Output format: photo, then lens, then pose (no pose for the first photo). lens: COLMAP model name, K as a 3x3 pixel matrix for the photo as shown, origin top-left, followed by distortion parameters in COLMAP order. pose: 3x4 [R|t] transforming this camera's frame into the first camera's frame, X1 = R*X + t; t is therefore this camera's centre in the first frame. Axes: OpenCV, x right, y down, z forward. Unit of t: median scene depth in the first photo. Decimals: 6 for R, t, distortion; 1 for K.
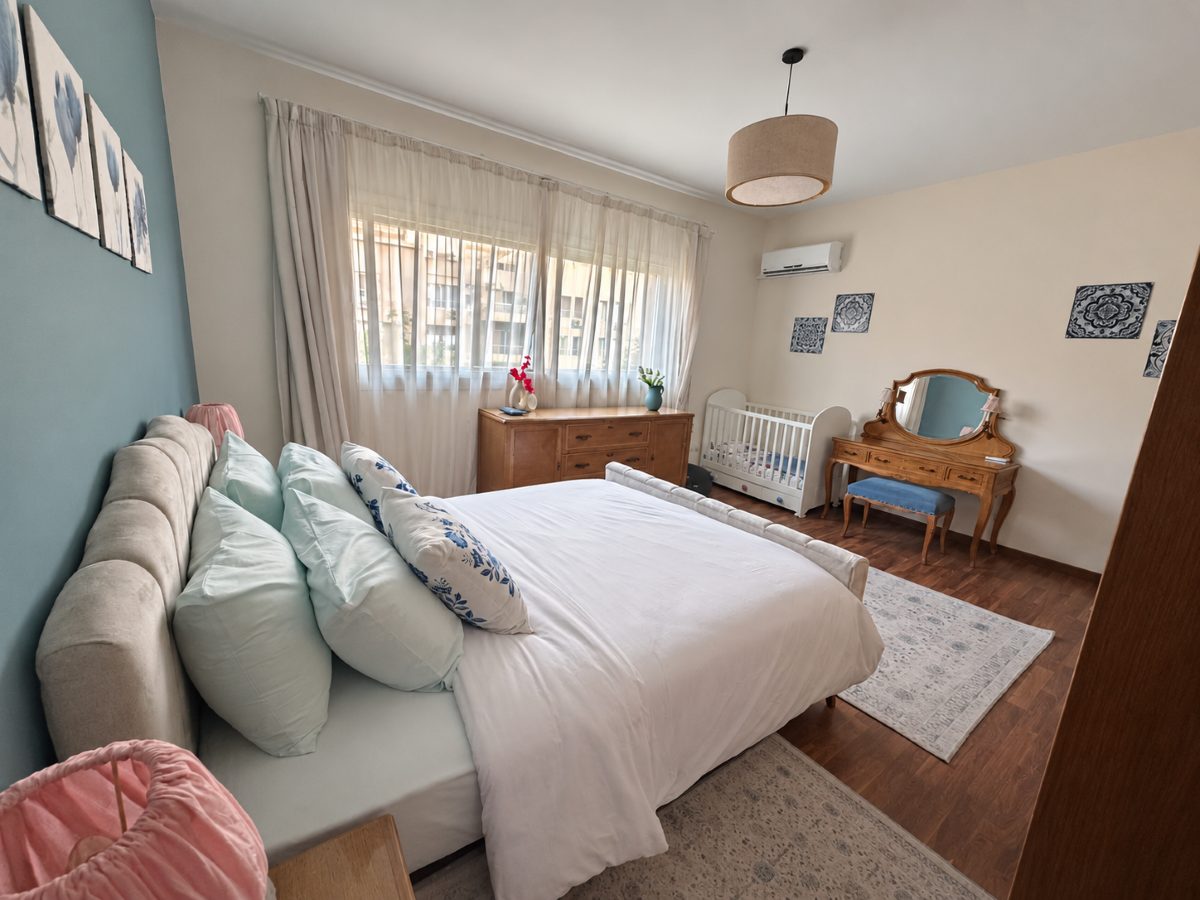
lens RADIAL K [[478.8, 0, 600.0], [0, 478.8, 450.0], [0, 0, 1]] dist [0.001654, 0.000161]
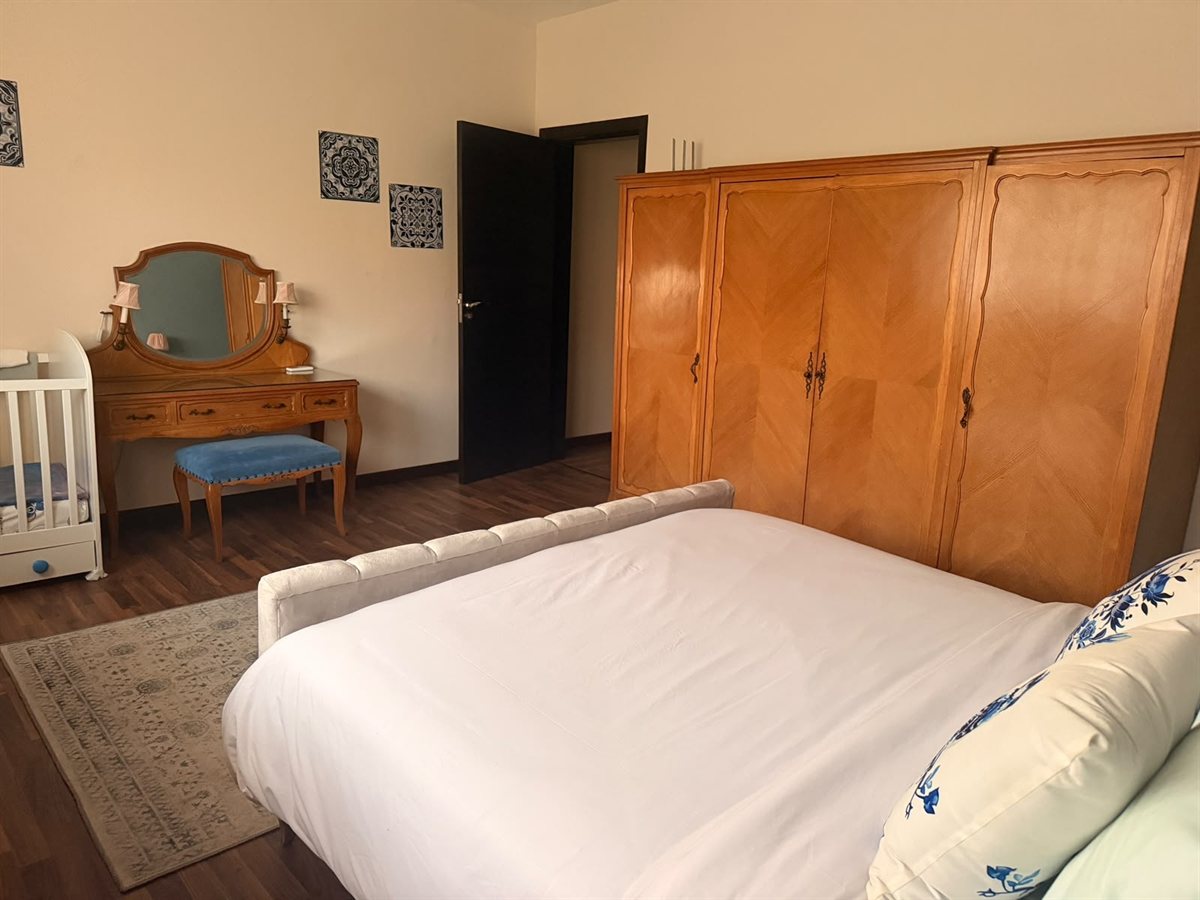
lens RADIAL K [[869.2, 0, 596.6], [0, 869.2, 437.6], [0, 0, 1]] dist [0.094762, -0.000543]
pose [[-0.109016, -0.271826, 0.956152, -0.563402], [0.160552, 0.944440, 0.286802, -0.210581], [-0.980989, 0.184778, -0.059317, 0.734937]]
